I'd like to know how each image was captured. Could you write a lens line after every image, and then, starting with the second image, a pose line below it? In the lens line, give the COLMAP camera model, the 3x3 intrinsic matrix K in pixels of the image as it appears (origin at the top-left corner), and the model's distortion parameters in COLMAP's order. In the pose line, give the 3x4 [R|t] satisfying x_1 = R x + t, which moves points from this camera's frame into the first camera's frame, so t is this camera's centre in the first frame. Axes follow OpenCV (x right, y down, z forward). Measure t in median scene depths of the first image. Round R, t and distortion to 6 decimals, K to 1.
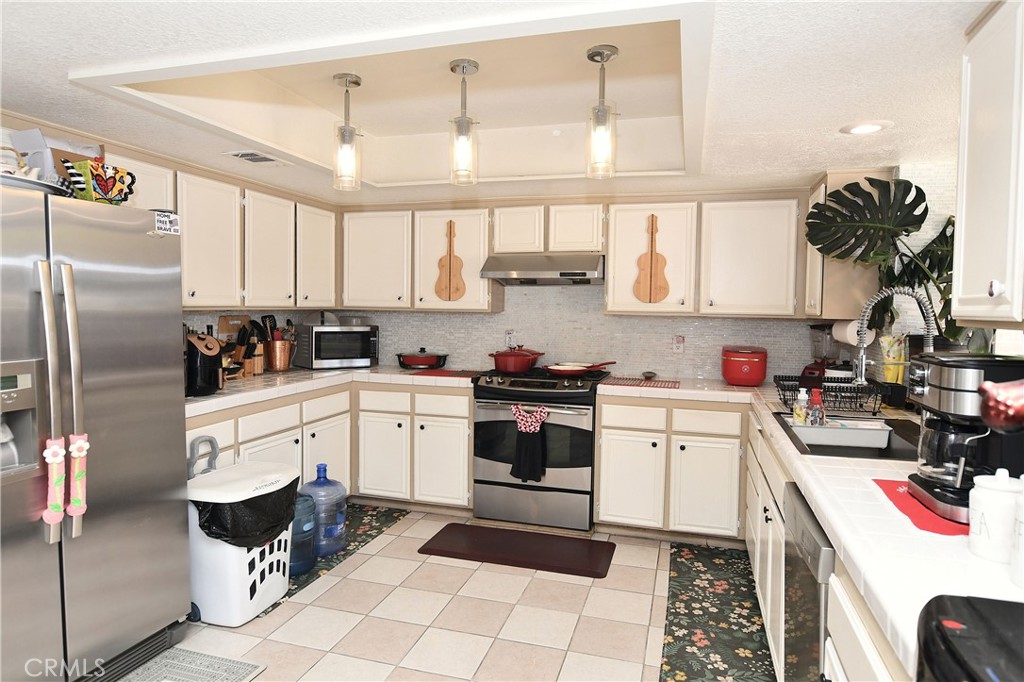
lens RADIAL K [[616.5, 0, 510.9], [0, 616.5, 339.0], [0, 0, 1]] dist [-0.022816, 0.004654]
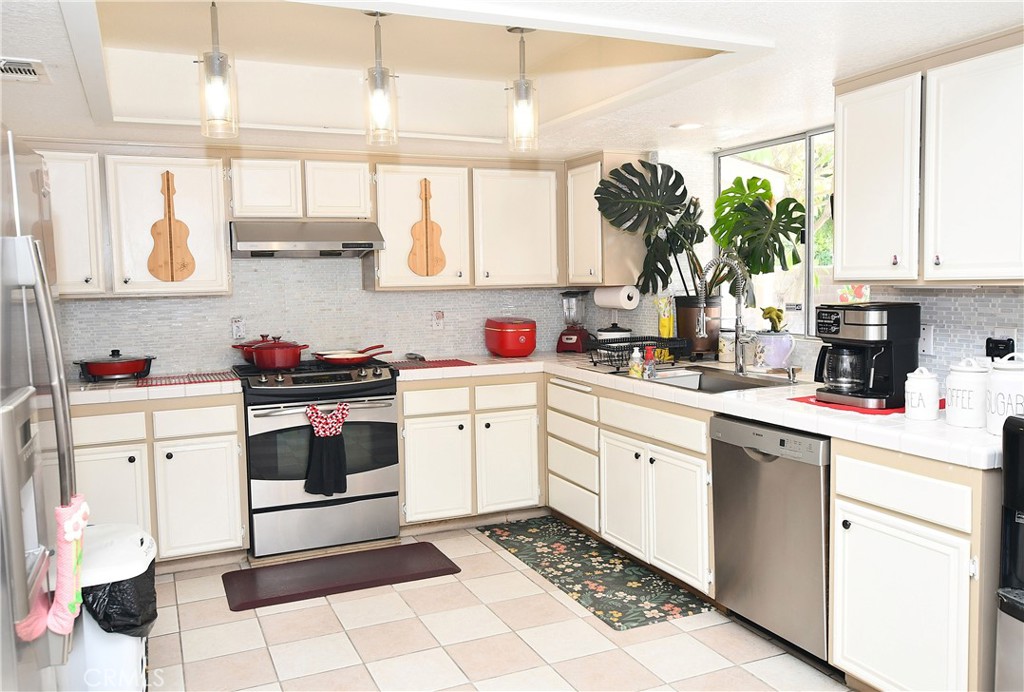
lens RADIAL K [[813.2, 0, 511.3], [0, 813.2, 344.1], [0, 0, 1]] dist [-0.030199, 0.011059]
pose [[0.756655, -0.082728, 0.648559, -0.484833], [0.065092, 0.996566, 0.051178, -0.012586], [-0.650565, 0.003492, 0.759442, 0.008201]]
